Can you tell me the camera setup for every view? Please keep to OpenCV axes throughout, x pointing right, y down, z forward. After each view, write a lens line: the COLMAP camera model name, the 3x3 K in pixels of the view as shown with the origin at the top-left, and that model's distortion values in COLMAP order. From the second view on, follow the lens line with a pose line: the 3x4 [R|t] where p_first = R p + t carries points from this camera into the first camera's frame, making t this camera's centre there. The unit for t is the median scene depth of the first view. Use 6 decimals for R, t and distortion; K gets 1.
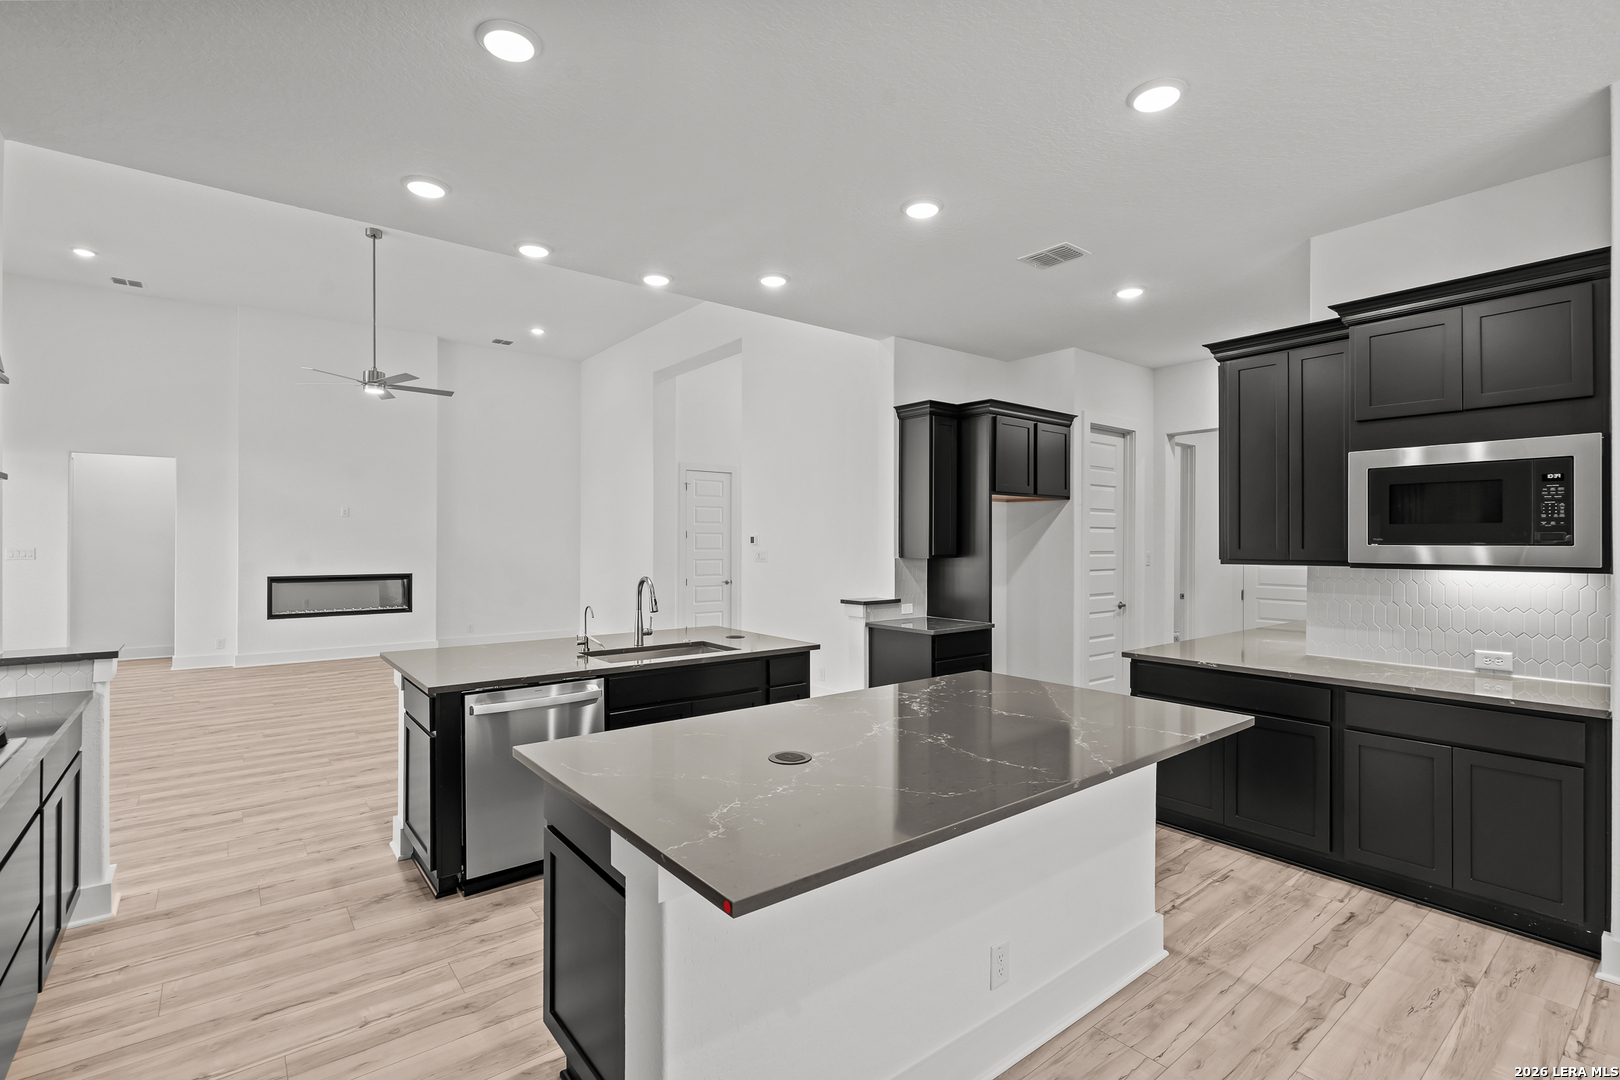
lens RADIAL K [[743.2, 0, 810.6], [0, 743.2, 538.7], [0, 0, 1]] dist [0.000694, 0.000820]
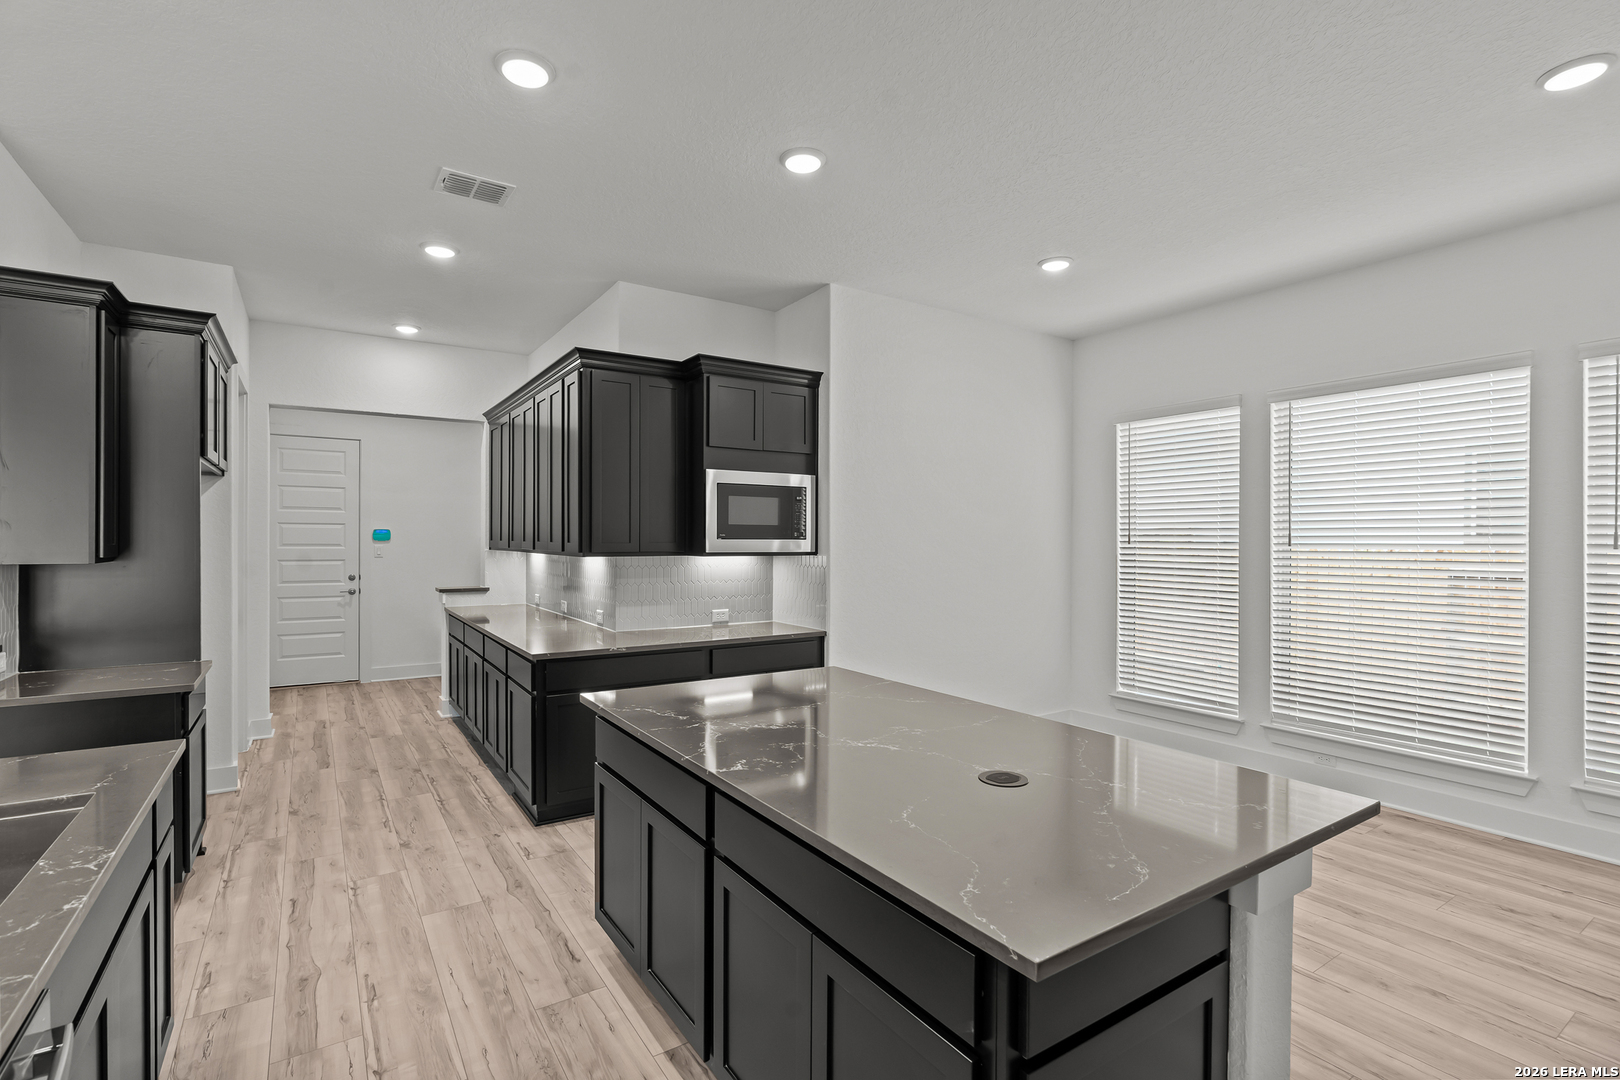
lens RADIAL K [[743.2, 0, 800.2], [0, 743.2, 567.2], [0, 0, 1]] dist [0.000694, 0.000820]
pose [[0.087507, -0.045926, 0.995105, -0.627941], [-0.017189, 0.998718, 0.047604, -0.009636], [-0.996016, -0.021270, 0.086606, 0.799084]]
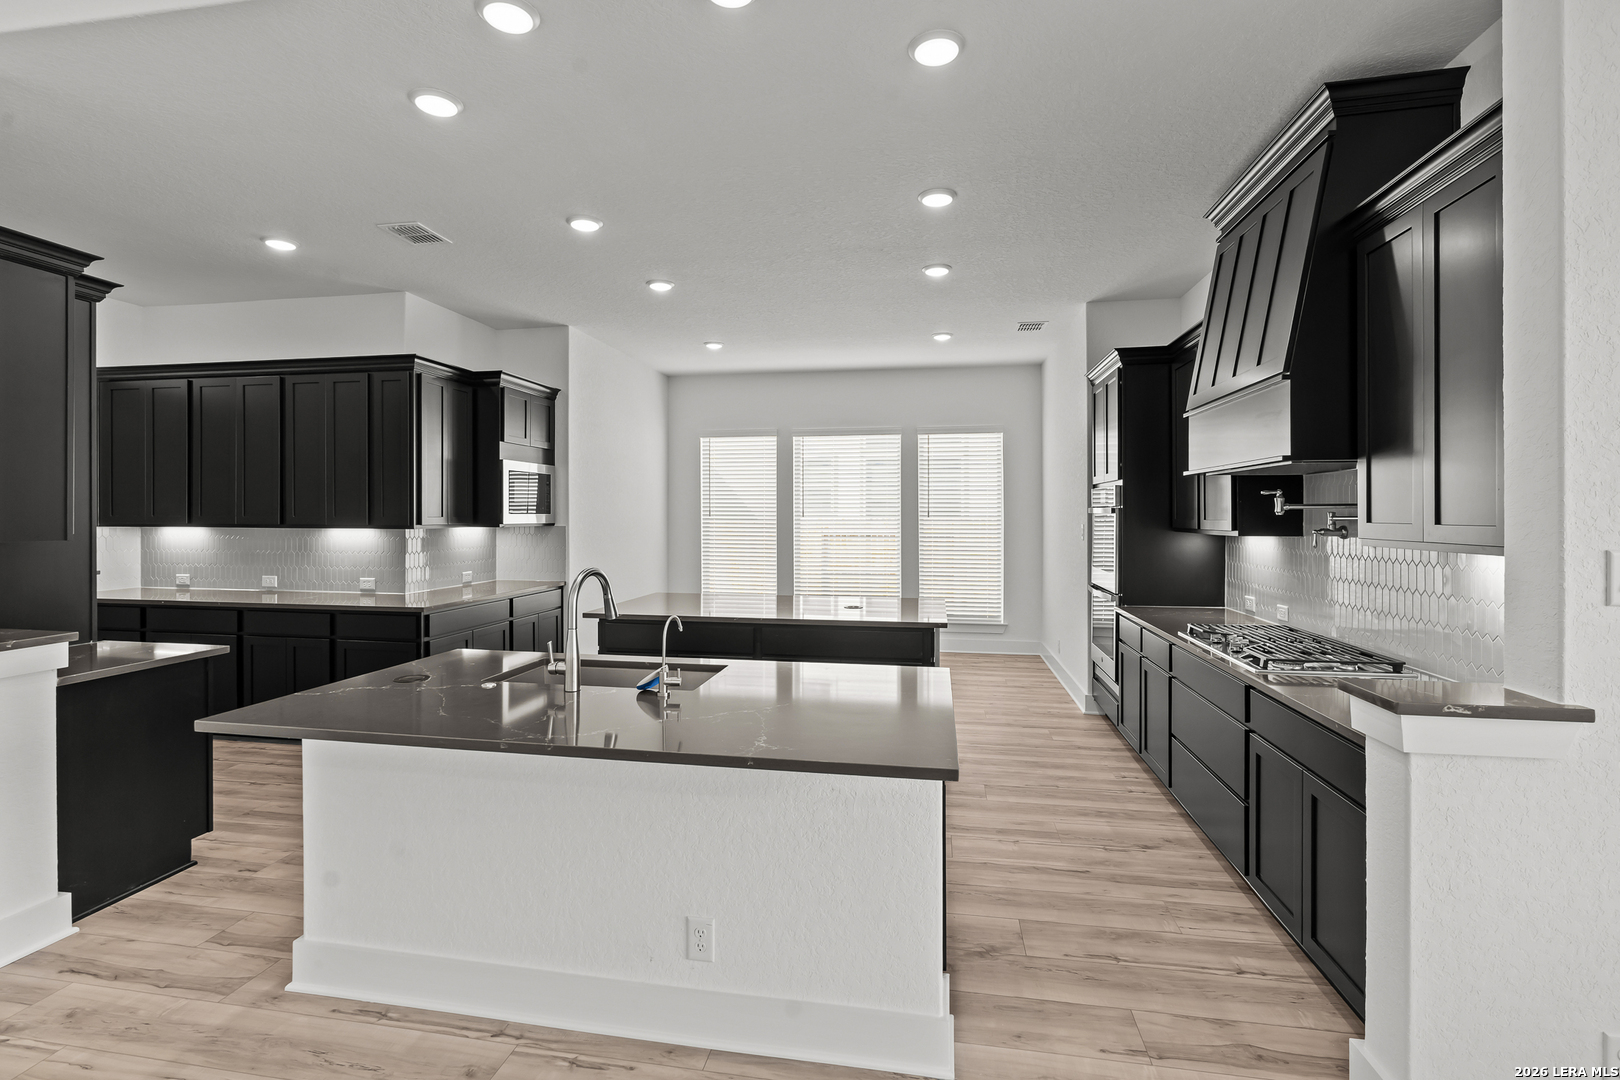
lens RADIAL K [[743.2, 0, 808.3], [0, 743.2, 534.0], [0, 0, 1]] dist [0.000694, 0.000820]
pose [[-0.663449, -0.019133, 0.747977, -1.099205], [-0.008632, 0.999802, 0.017918, 0.021410], [-0.748172, 0.005431, -0.663483, 1.770068]]
